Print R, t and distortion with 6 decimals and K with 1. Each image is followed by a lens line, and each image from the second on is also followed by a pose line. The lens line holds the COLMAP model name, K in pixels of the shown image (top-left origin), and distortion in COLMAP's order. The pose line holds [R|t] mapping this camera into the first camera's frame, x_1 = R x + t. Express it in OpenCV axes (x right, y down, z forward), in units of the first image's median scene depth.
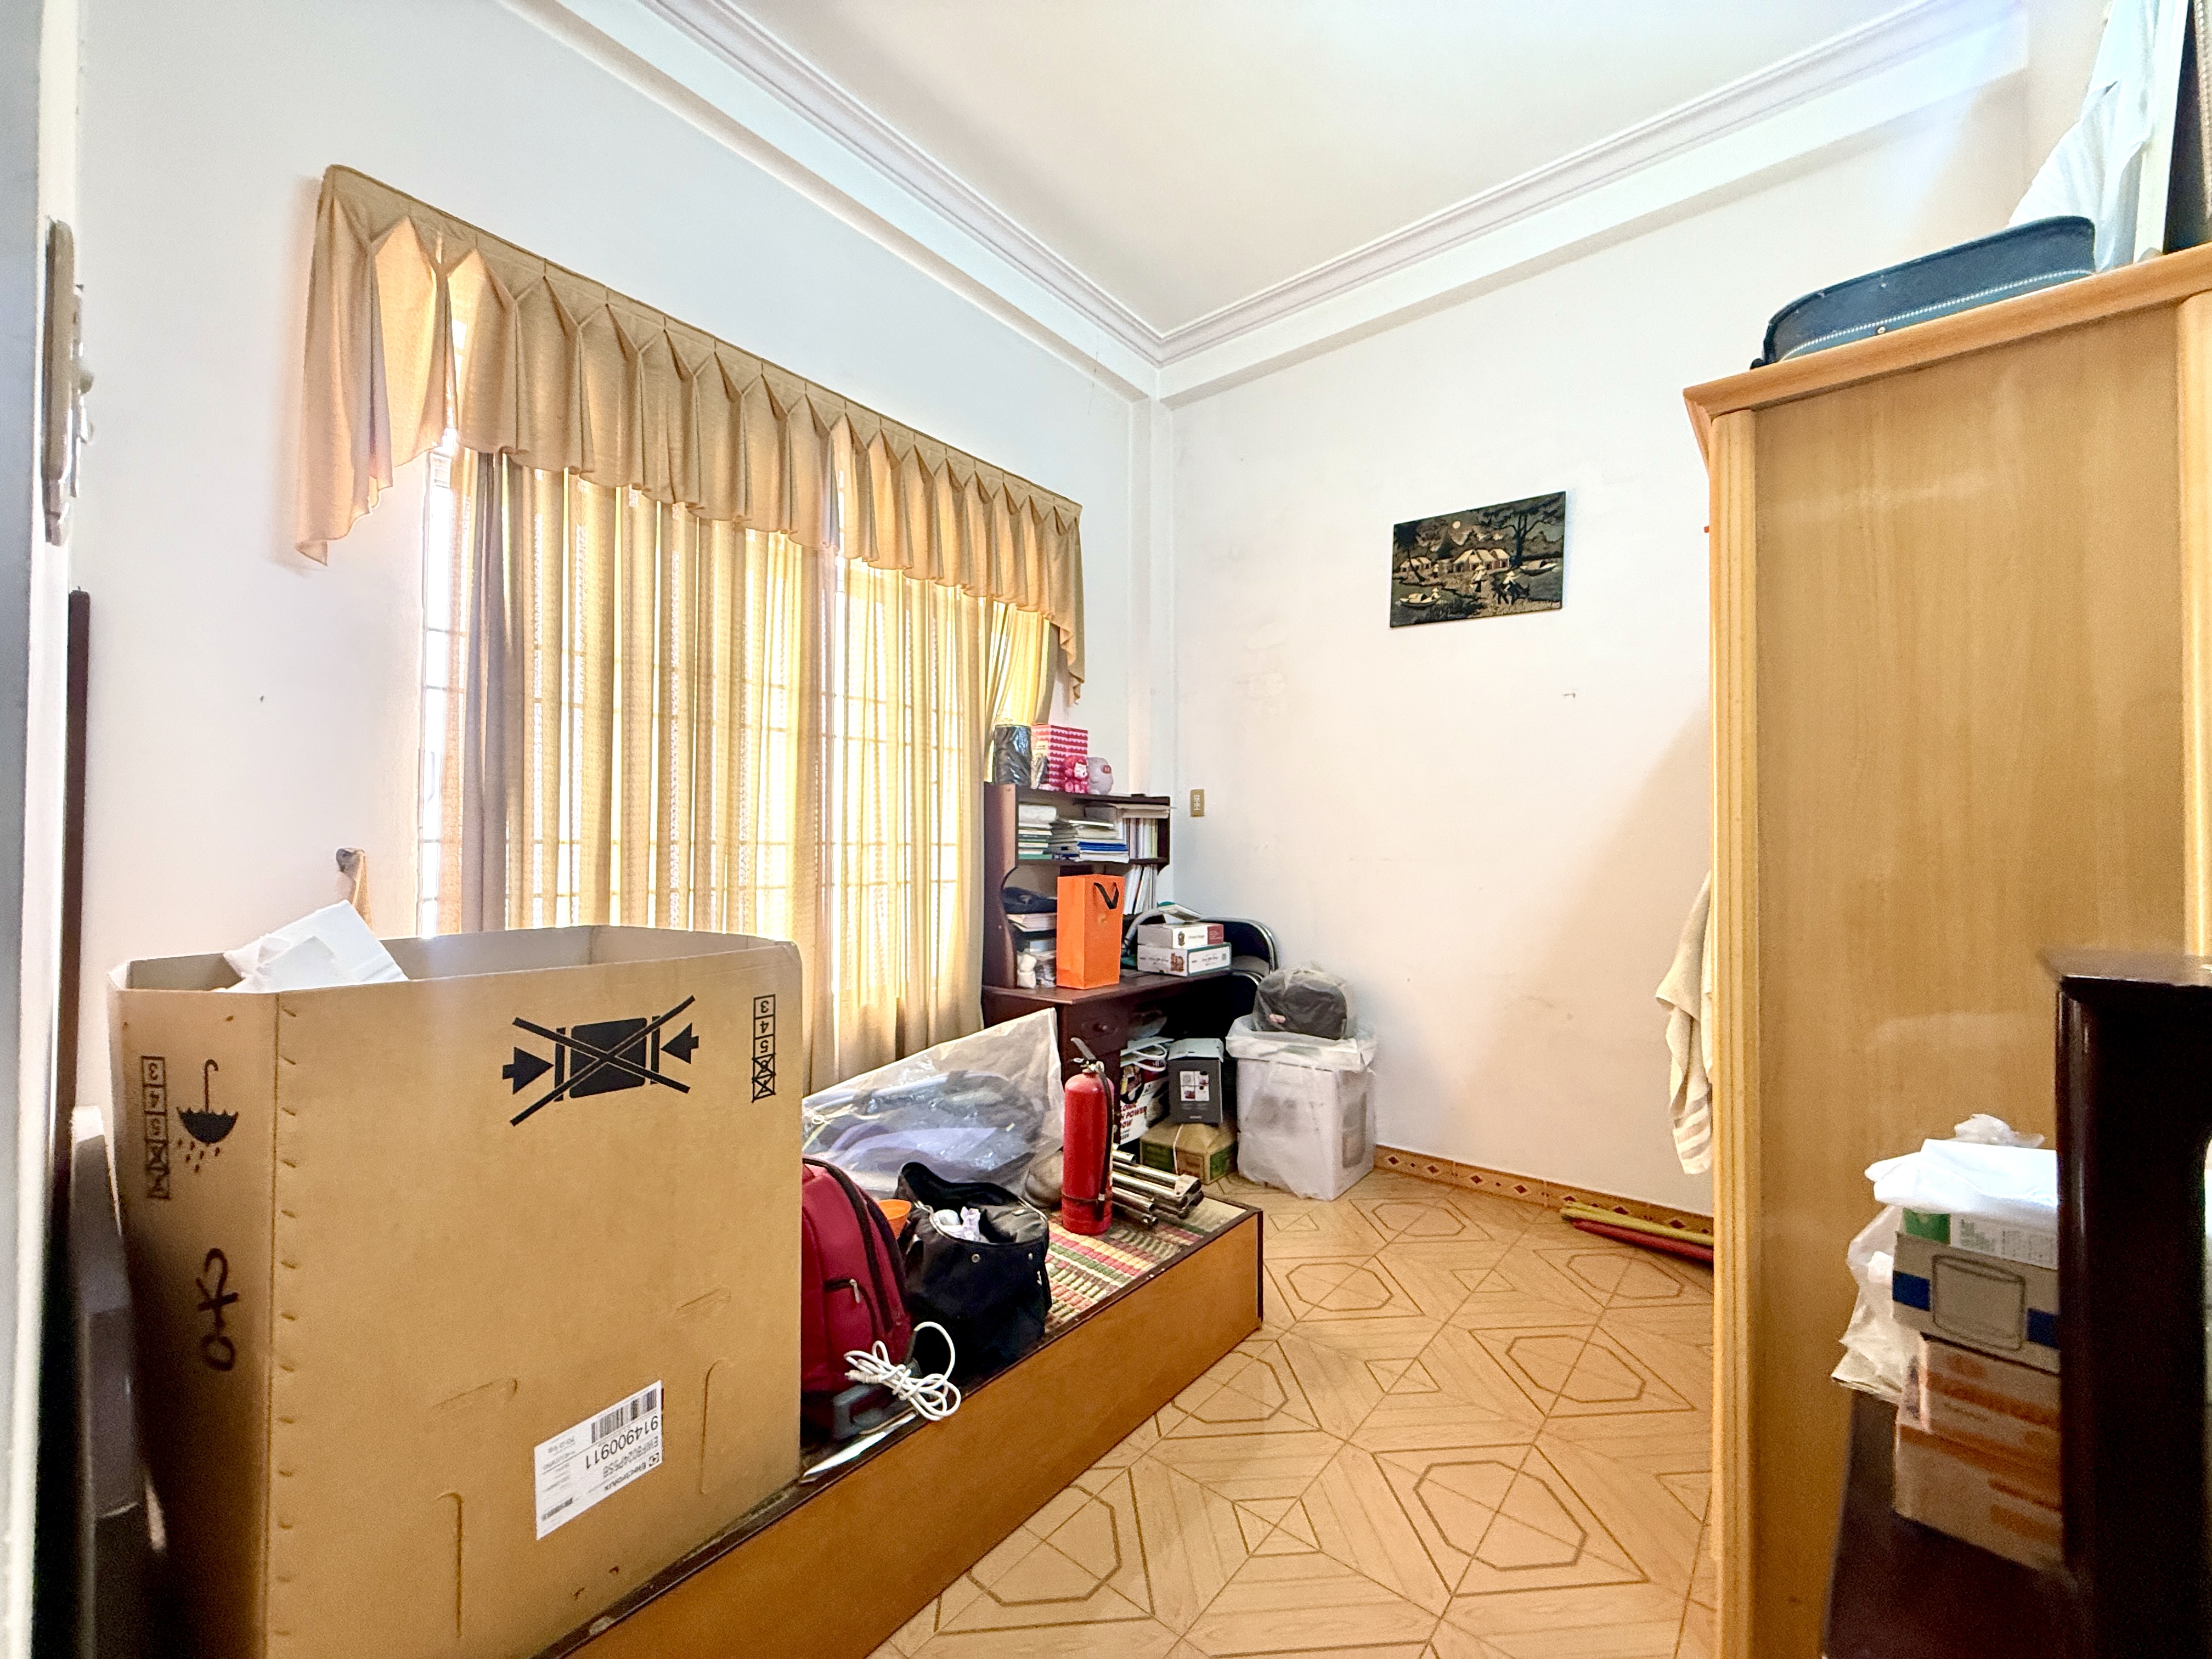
lens RADIAL K [[881.6, 0, 1098.1], [0, 881.6, 831.6], [0, 0, 1]] dist [-0.001132, 0.000500]
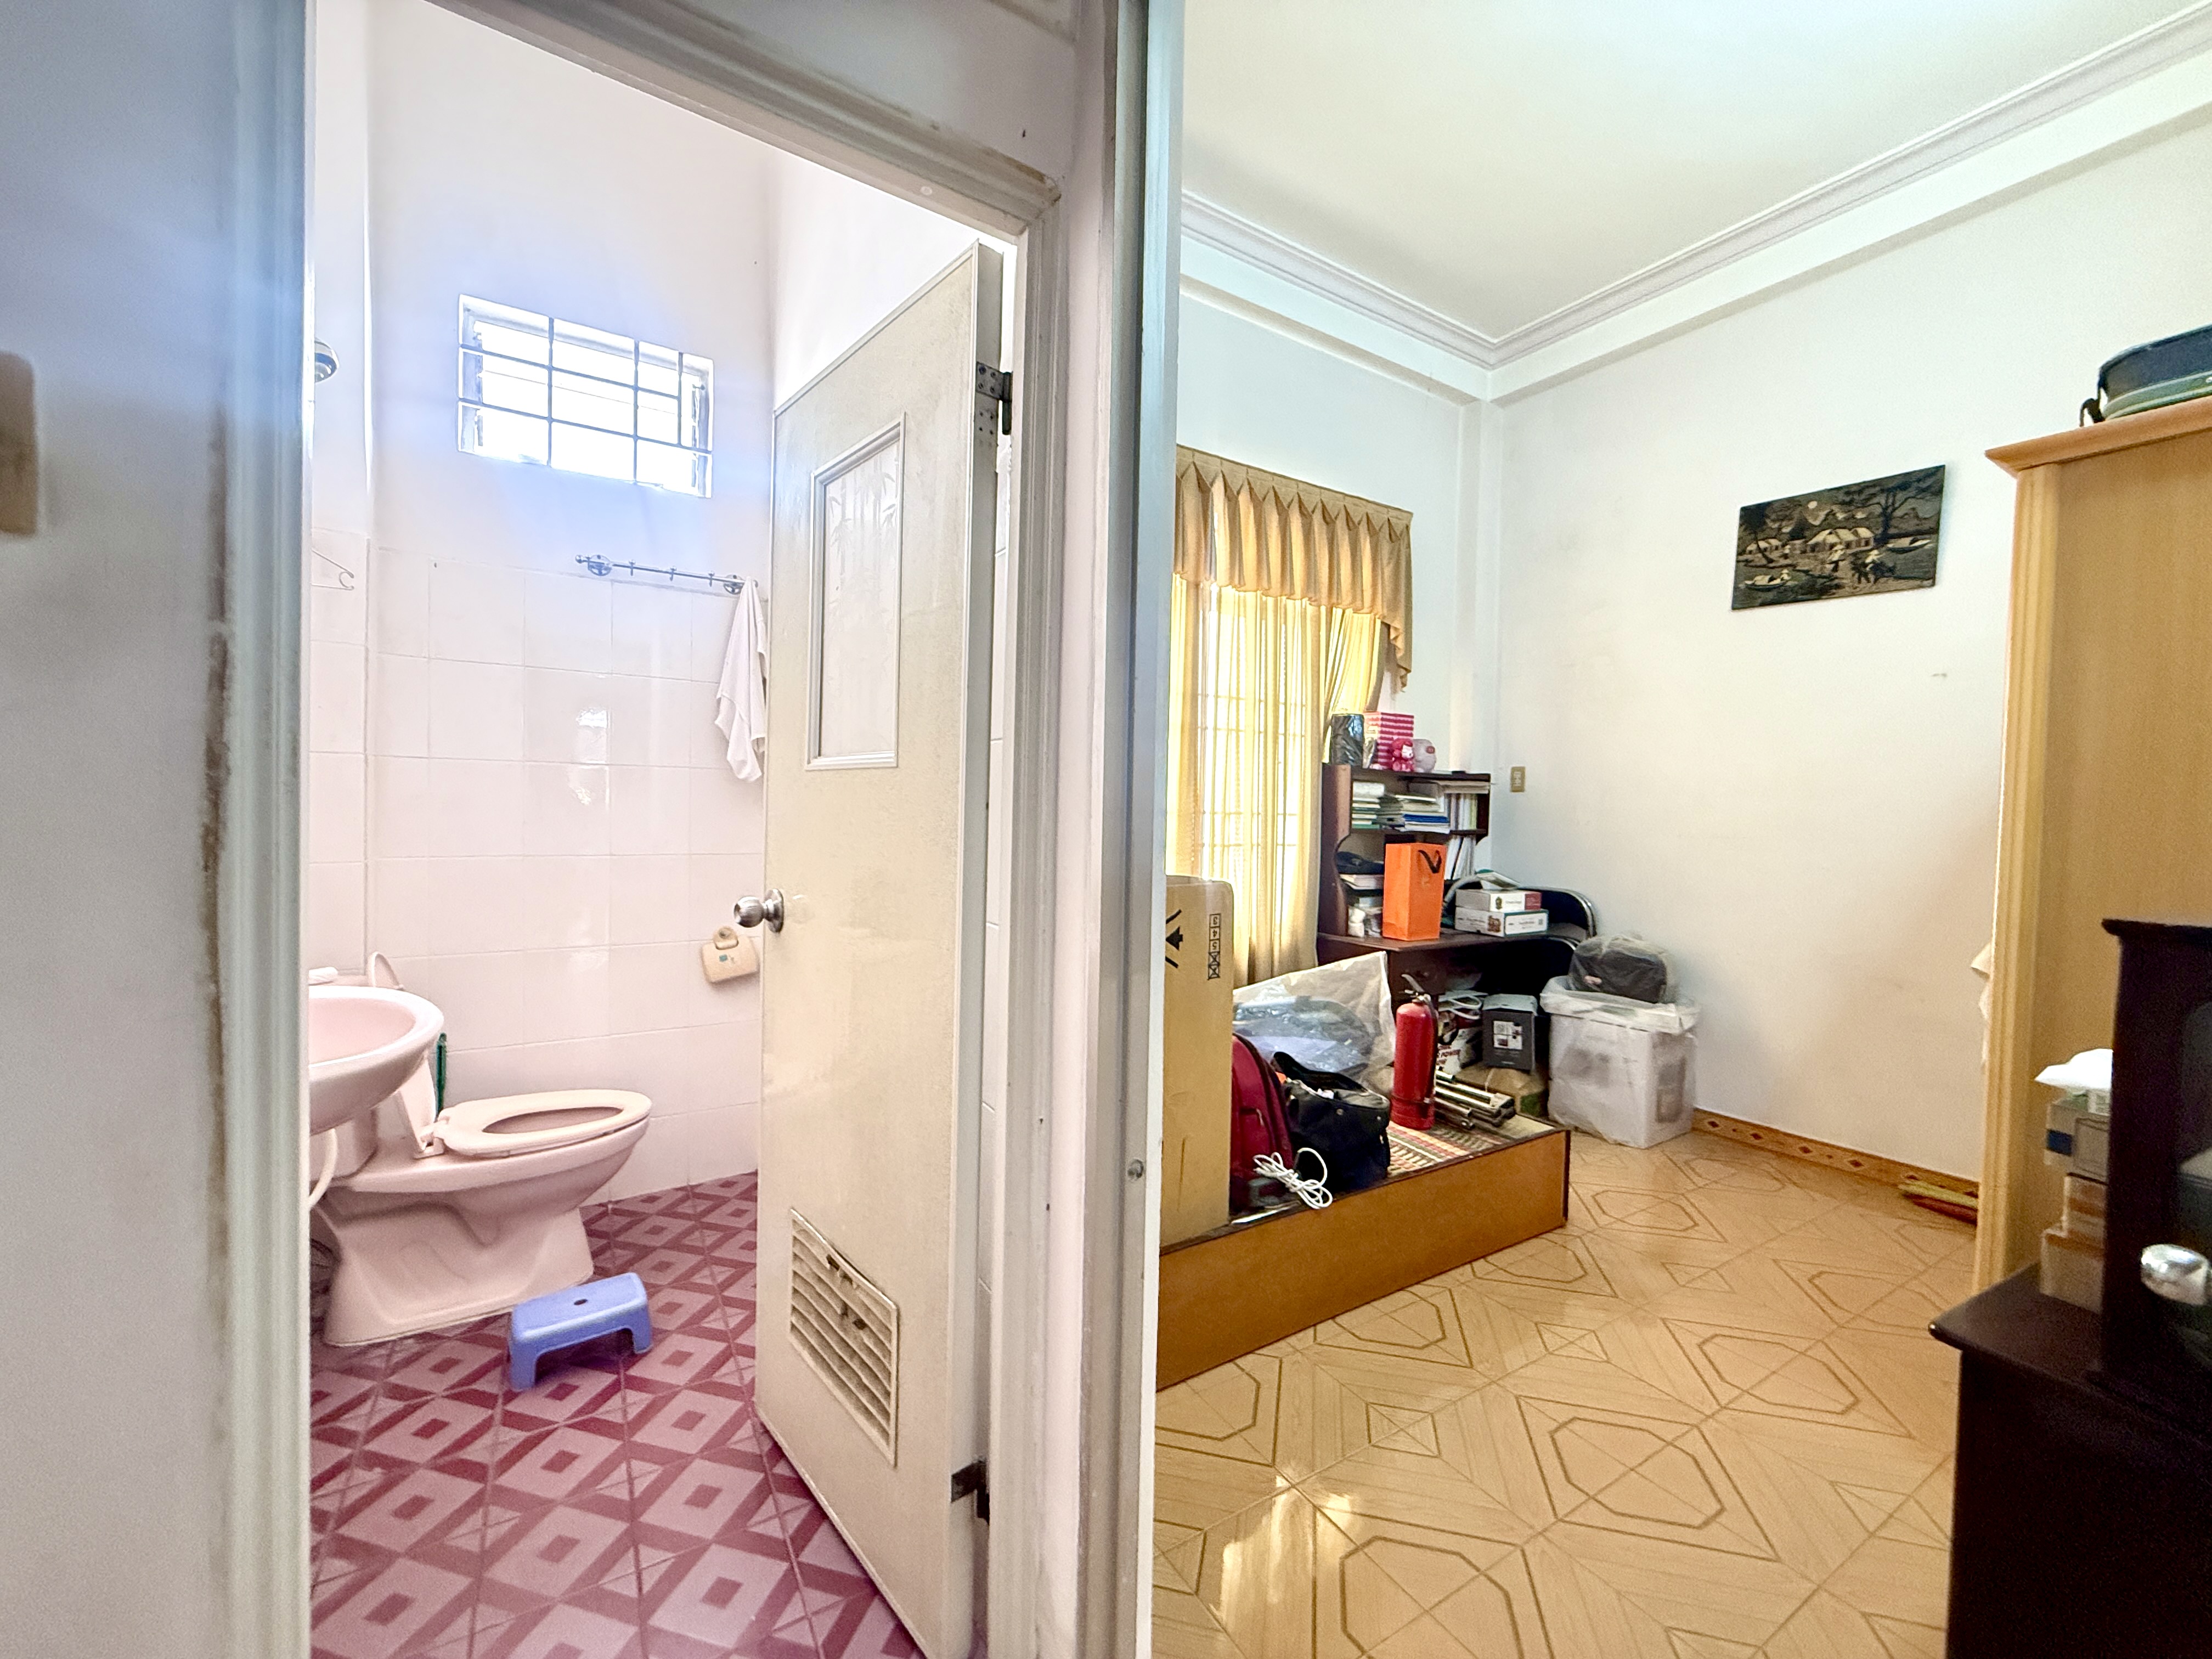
lens RADIAL K [[881.6, 0, 1098.1], [0, 881.6, 831.6], [0, 0, 1]] dist [-0.001132, 0.000500]
pose [[0.947340, 0.025336, -0.319225, -0.034178], [-0.012804, 0.999065, 0.041295, -0.008504], [0.319972, -0.035033, 0.946779, -0.226604]]
